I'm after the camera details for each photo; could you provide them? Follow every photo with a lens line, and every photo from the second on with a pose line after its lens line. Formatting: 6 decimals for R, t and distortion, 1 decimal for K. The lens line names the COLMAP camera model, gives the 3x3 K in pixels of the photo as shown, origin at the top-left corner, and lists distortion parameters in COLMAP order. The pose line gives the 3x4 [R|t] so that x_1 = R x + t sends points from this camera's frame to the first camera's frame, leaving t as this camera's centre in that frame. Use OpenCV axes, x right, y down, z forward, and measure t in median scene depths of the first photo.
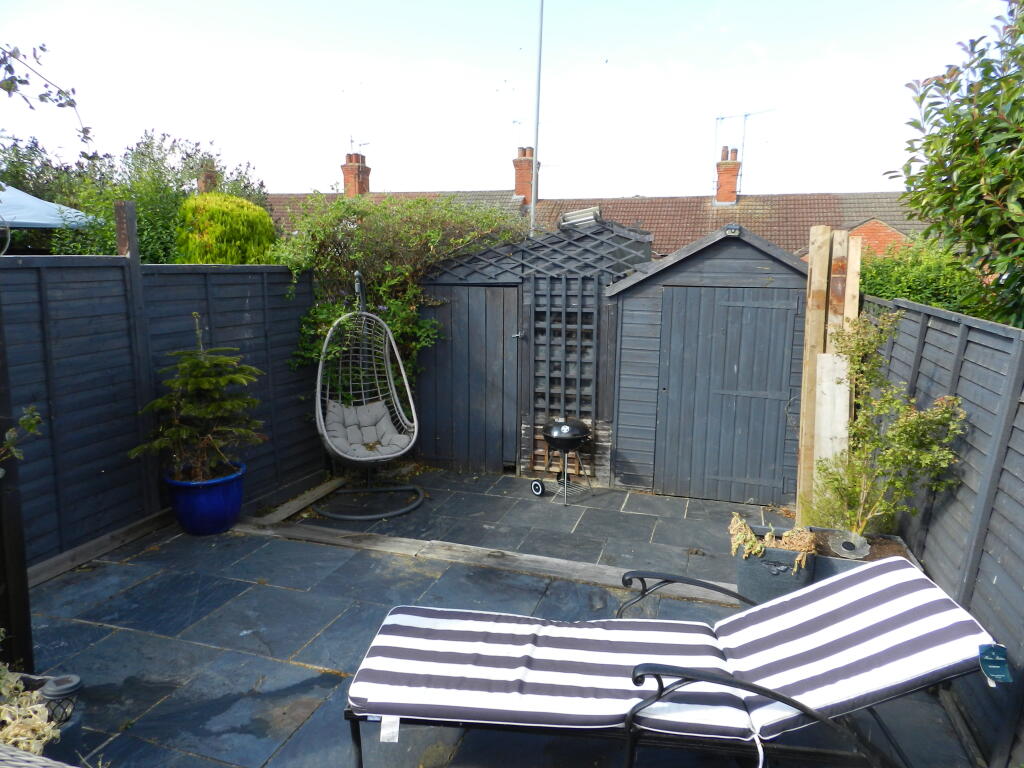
lens RADIAL K [[703.4, 0, 512.0], [0, 703.4, 384.0], [0, 0, 1]] dist [0.028136, 0.001870]
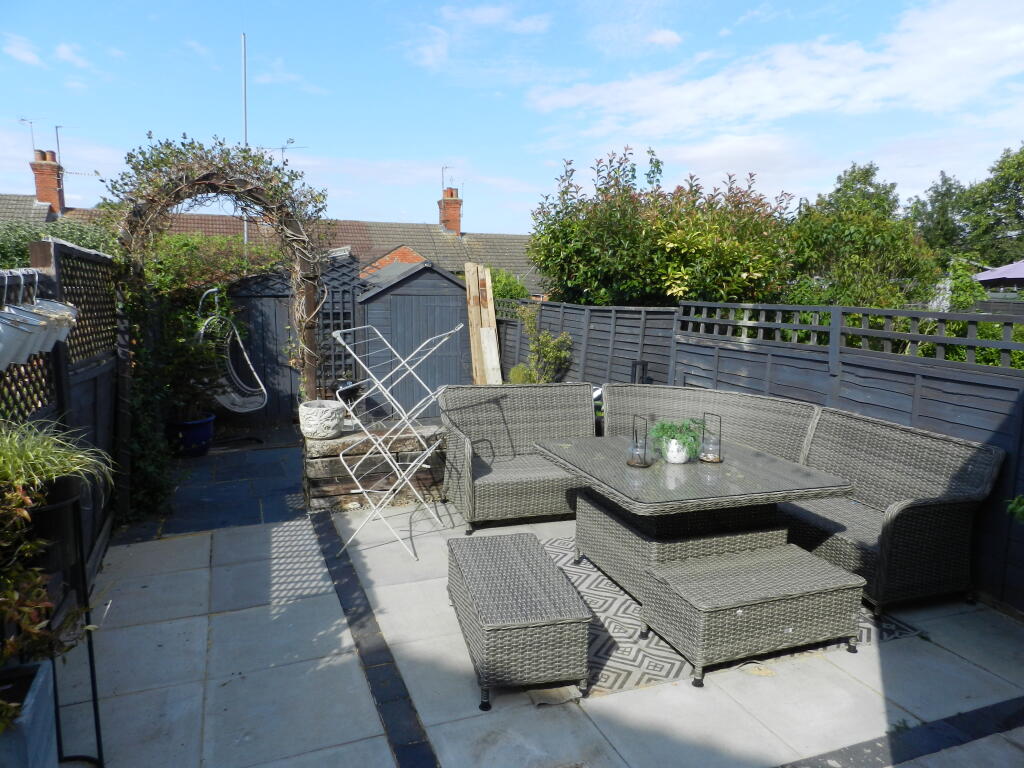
lens RADIAL K [[703.4, 0, 512.0], [0, 703.4, 384.0], [0, 0, 1]] dist [0.028136, 0.001870]
pose [[0.775259, -0.095430, 0.624393, -0.642508], [0.105837, 0.994171, 0.020538, 0.070770], [-0.622714, 0.050162, 0.780840, -0.502792]]
